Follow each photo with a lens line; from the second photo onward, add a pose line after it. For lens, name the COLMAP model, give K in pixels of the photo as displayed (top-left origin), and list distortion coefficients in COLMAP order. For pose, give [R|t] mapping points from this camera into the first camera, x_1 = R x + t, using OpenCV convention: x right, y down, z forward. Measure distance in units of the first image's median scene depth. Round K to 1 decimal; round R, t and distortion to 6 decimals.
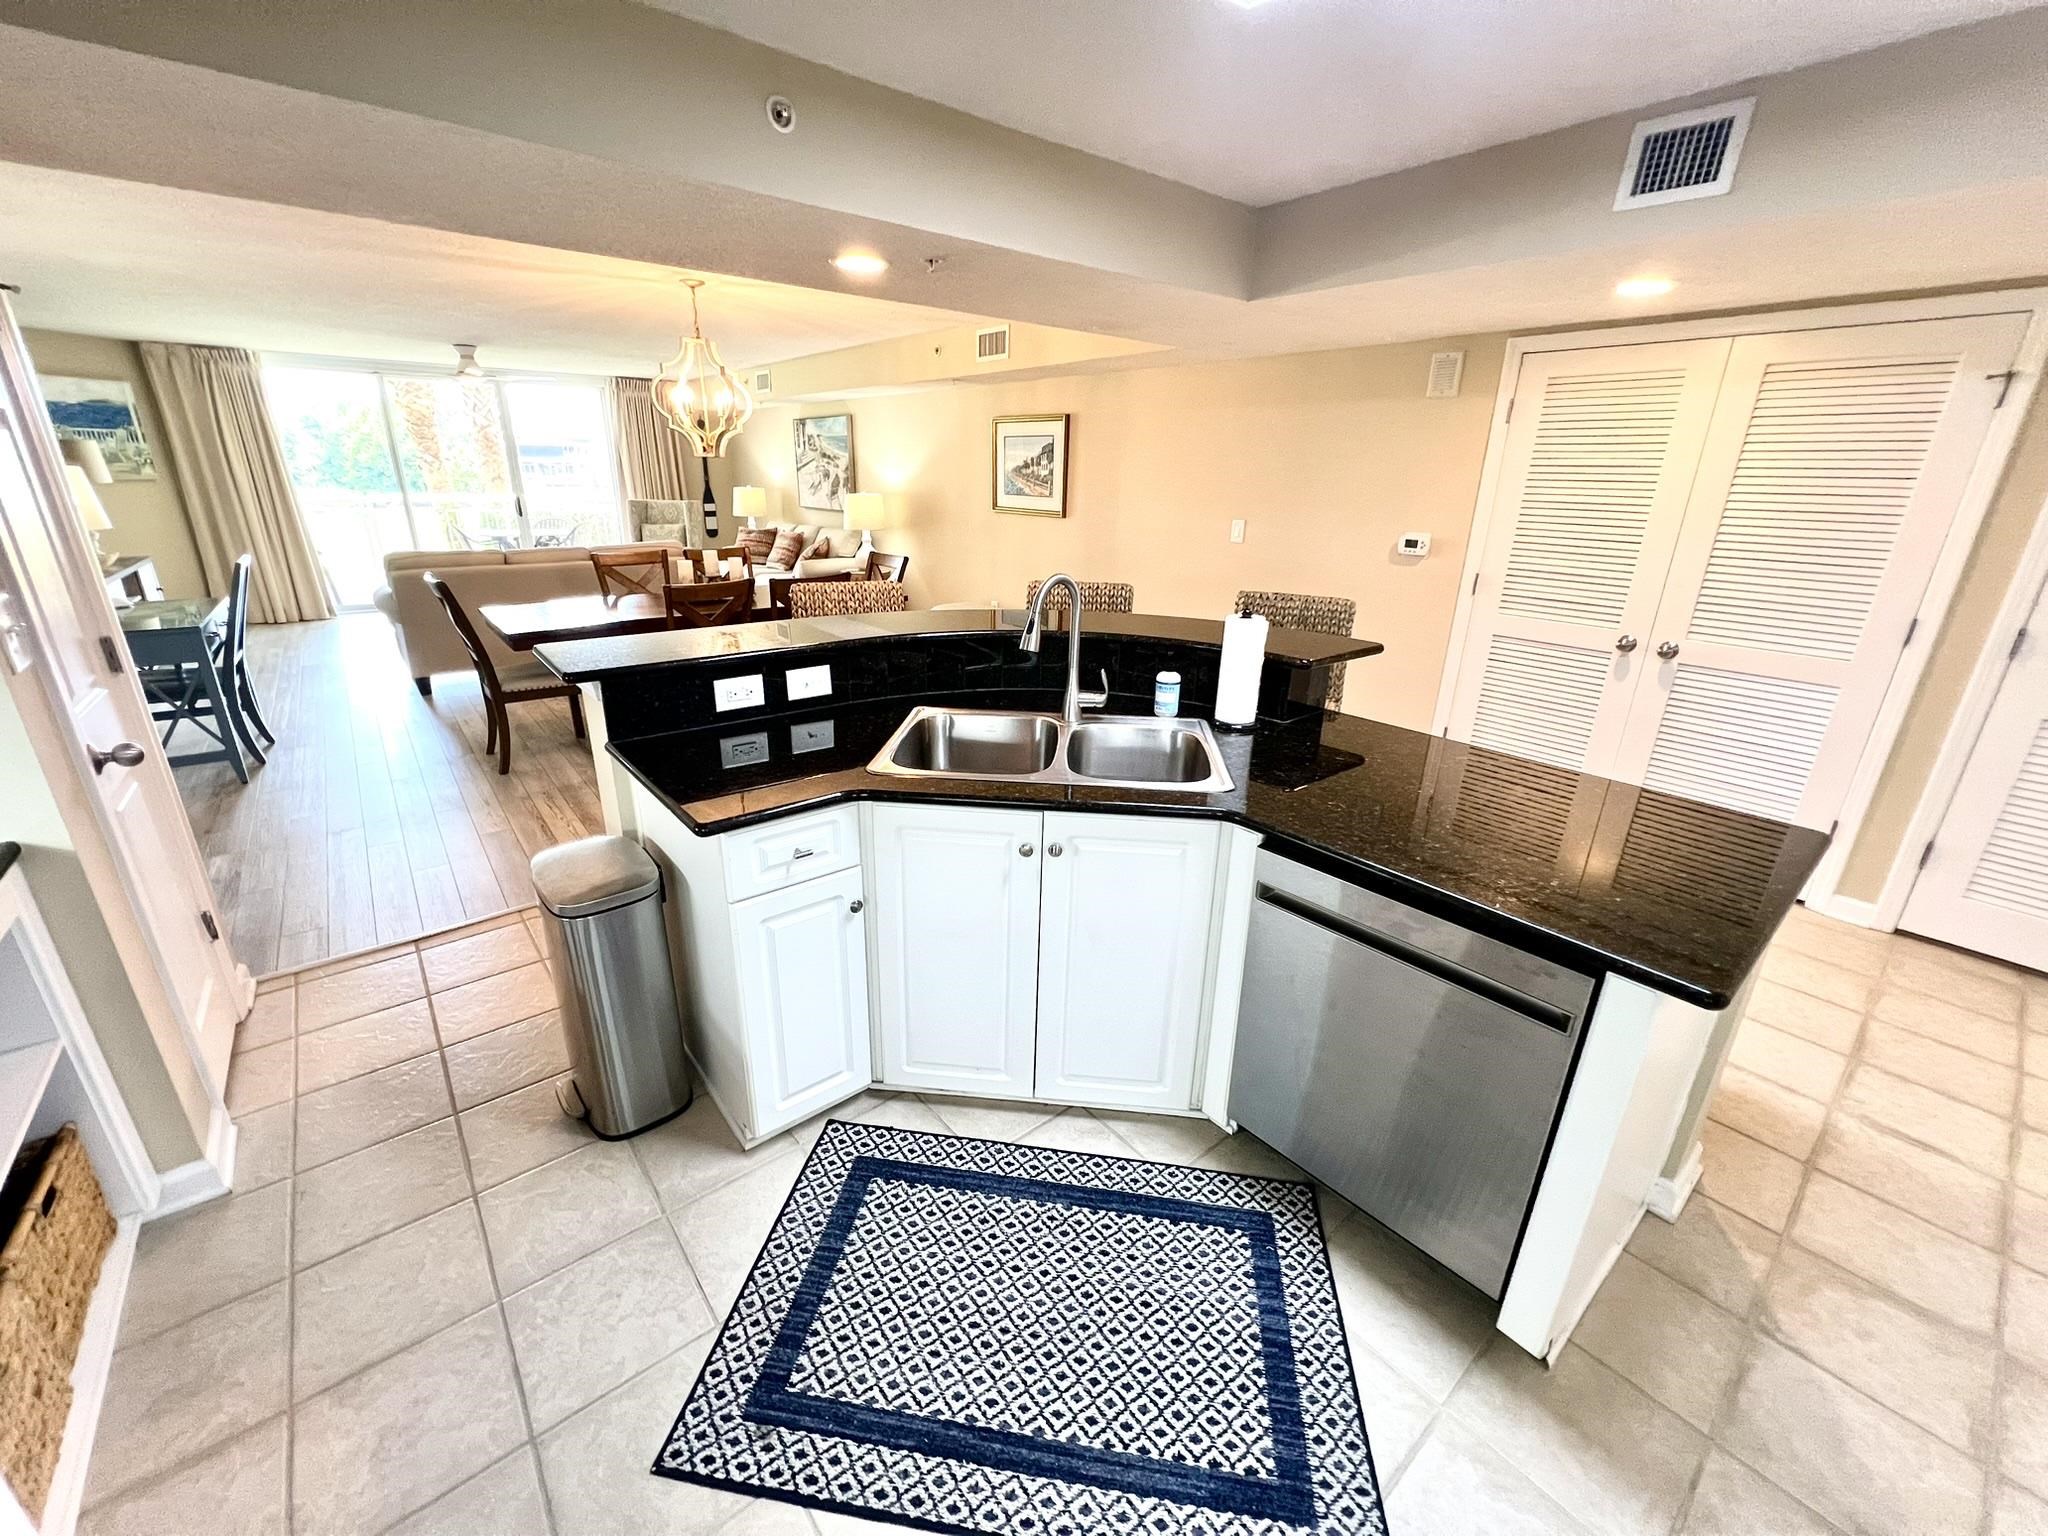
lens RADIAL K [[818.6, 0, 1020.3], [0, 818.6, 761.9], [0, 0, 1]] dist [-0.002657, 0.000702]
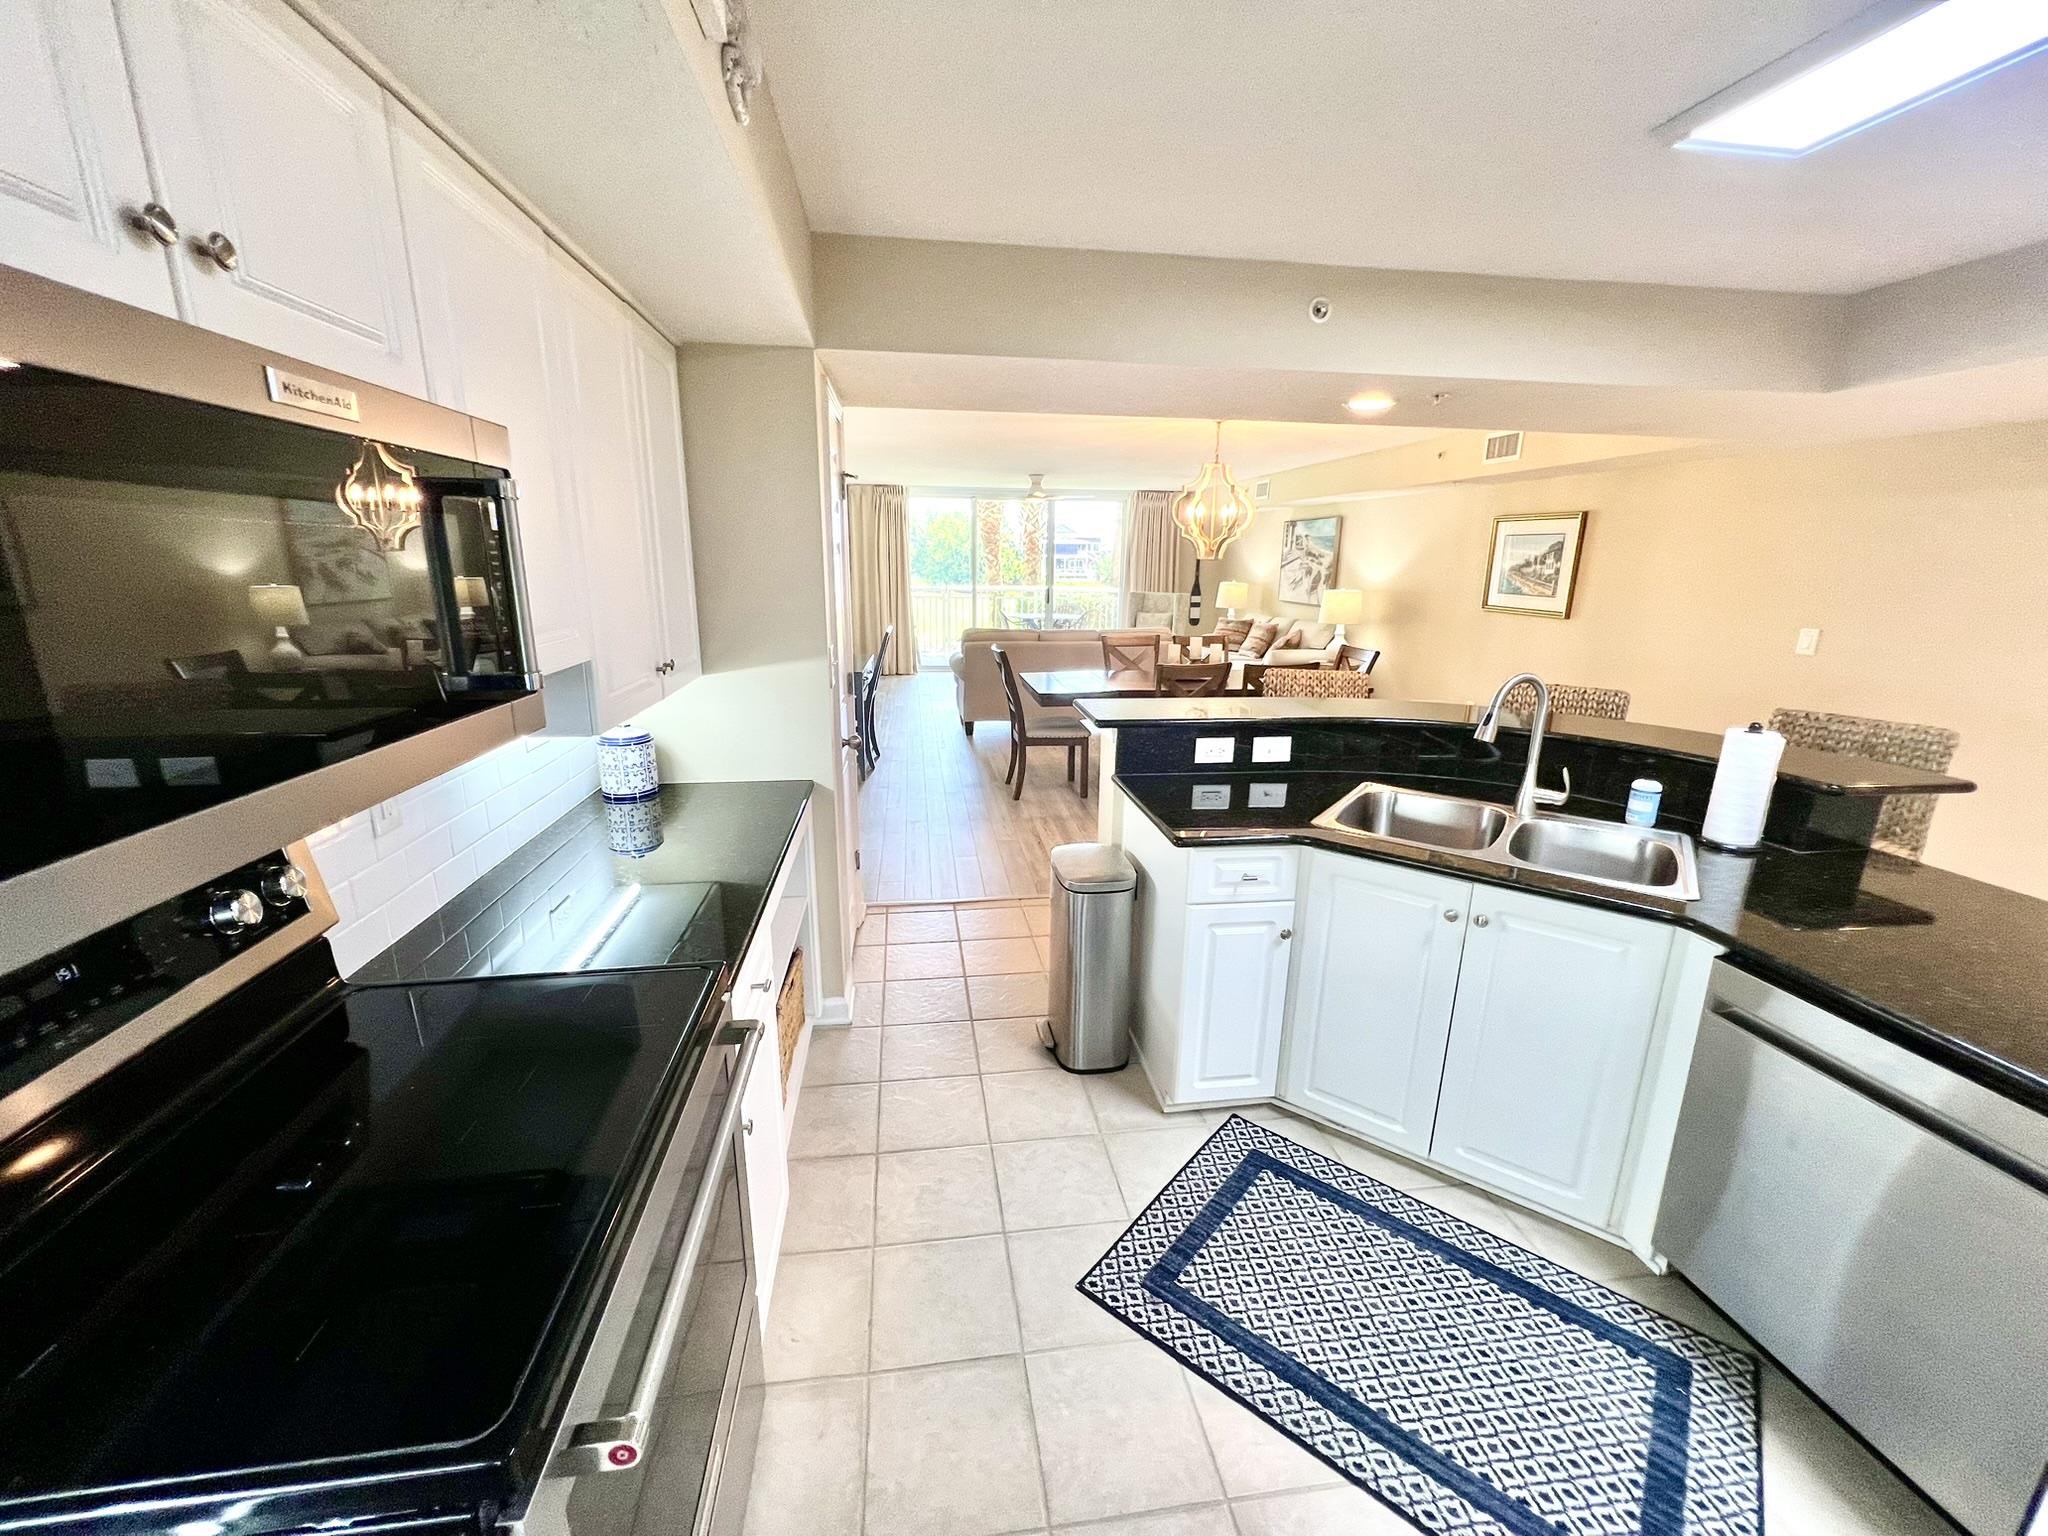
lens RADIAL K [[818.6, 0, 1020.5], [0, 818.6, 762.0], [0, 0, 1]] dist [-0.002657, 0.000702]
pose [[0.853524, 0.119653, -0.507130, 0.040739], [-0.171972, 0.983428, -0.057406, 0.059836], [0.491857, 0.136209, 0.859956, -0.229392]]
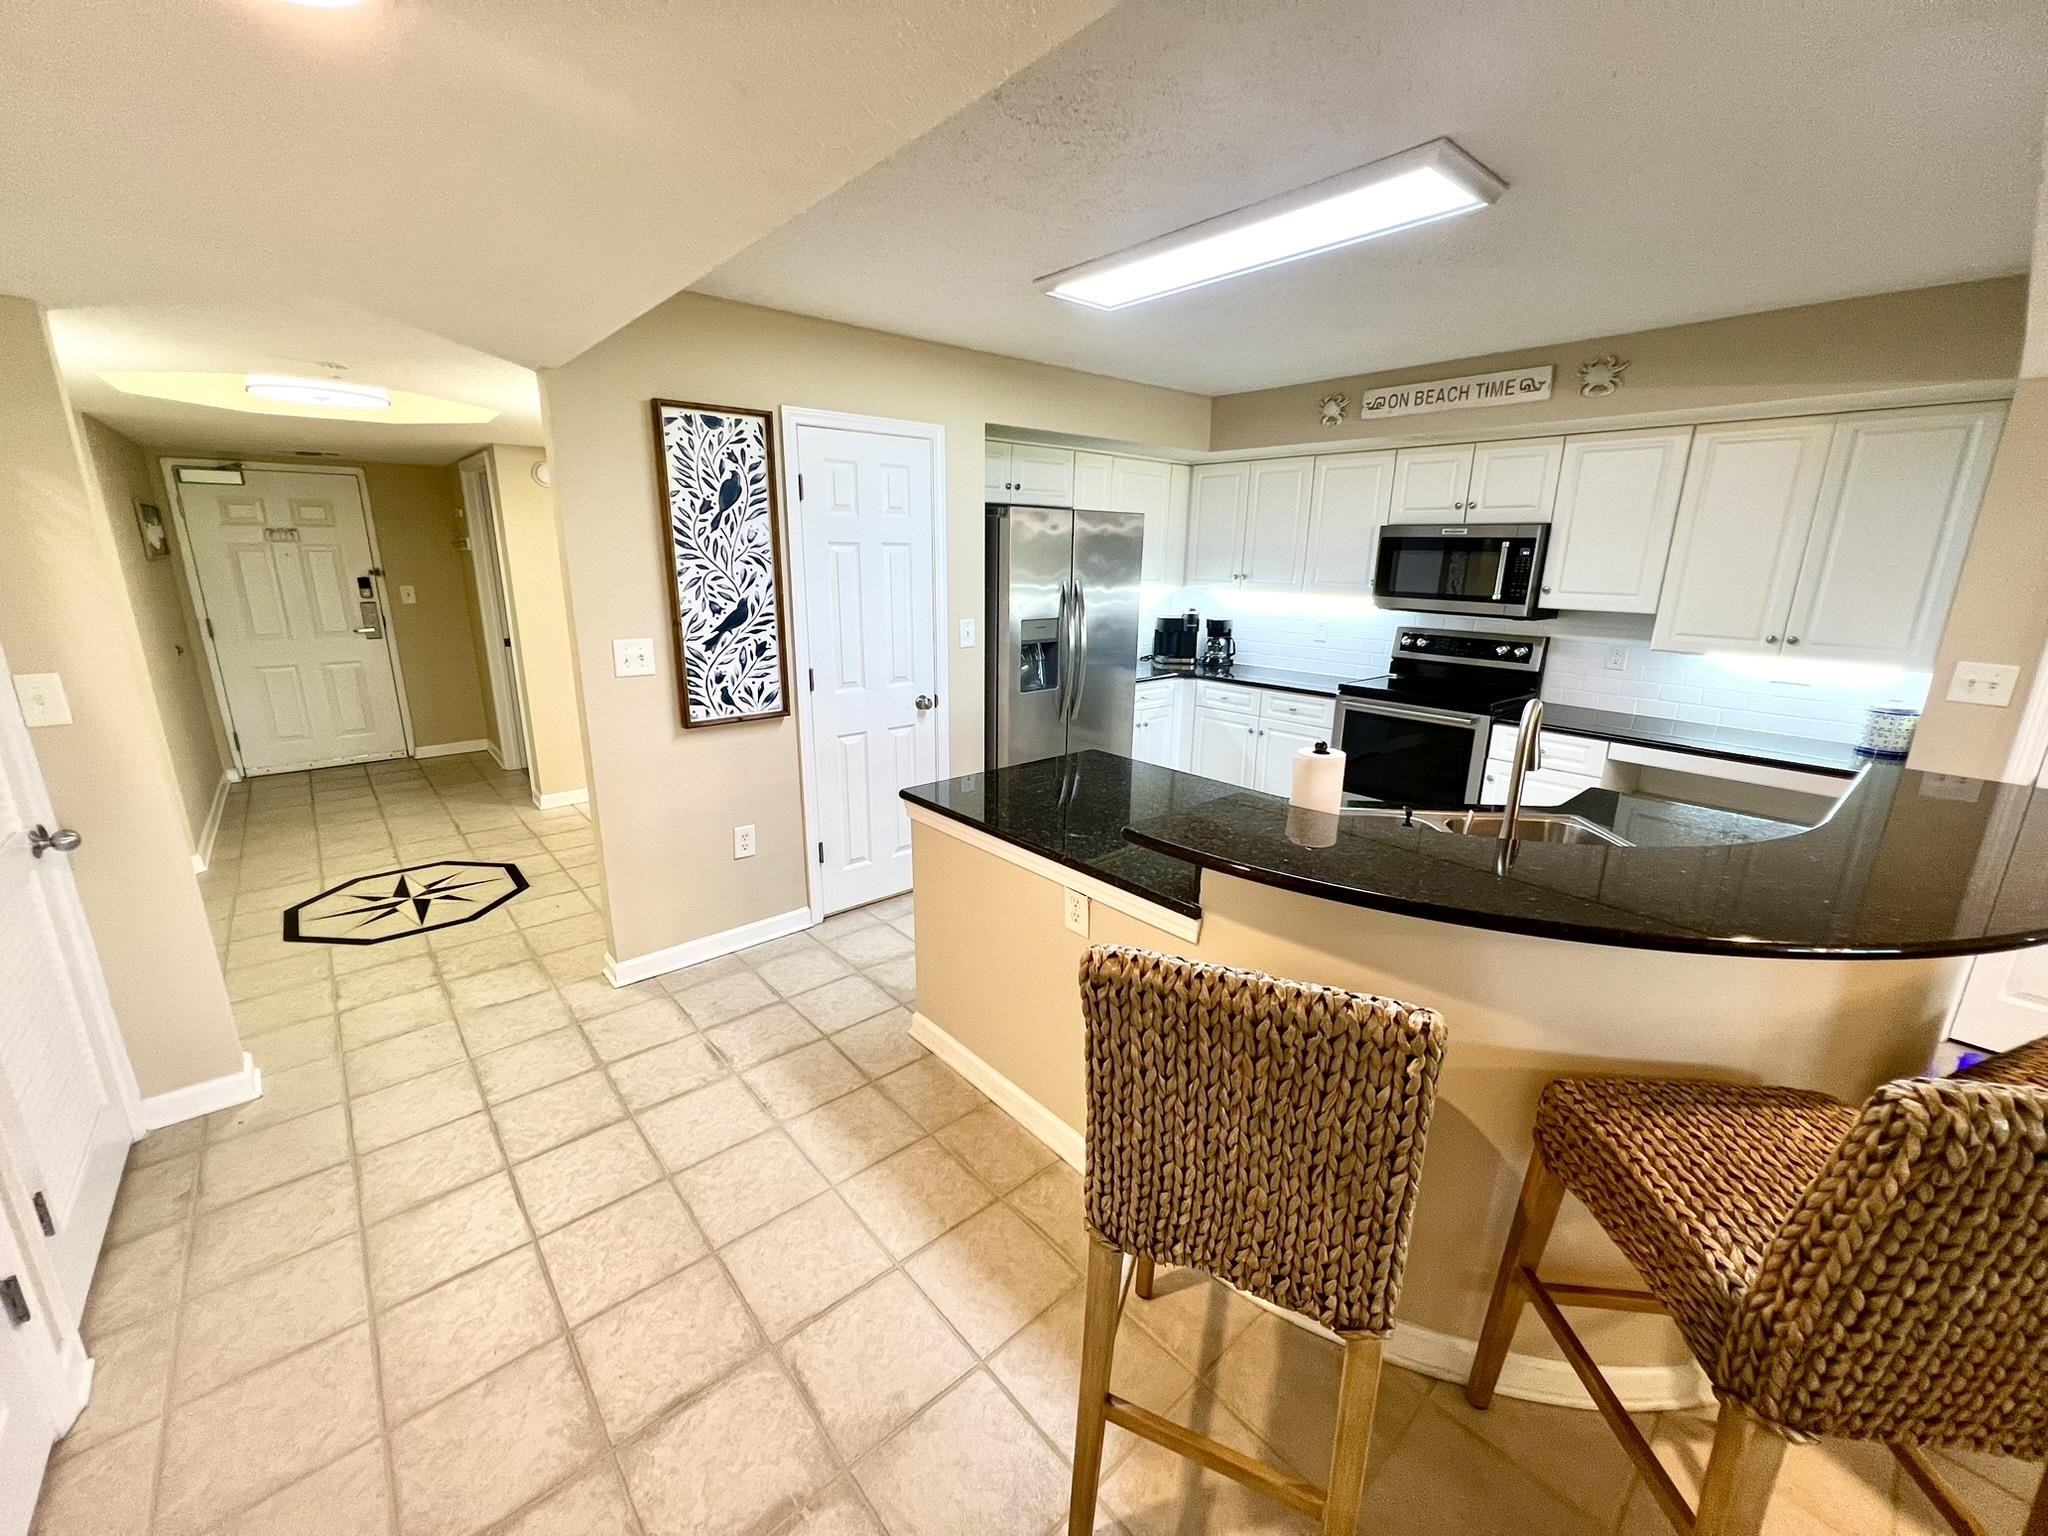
lens RADIAL K [[818.6, 0, 1019.4], [0, 818.6, 761.2], [0, 0, 1]] dist [-0.002657, 0.000702]
pose [[-0.999193, -0.024200, -0.032042, 0.664731], [-0.038043, 0.825858, 0.562593, -0.678873], [0.012848, 0.563358, -0.826113, 1.830292]]
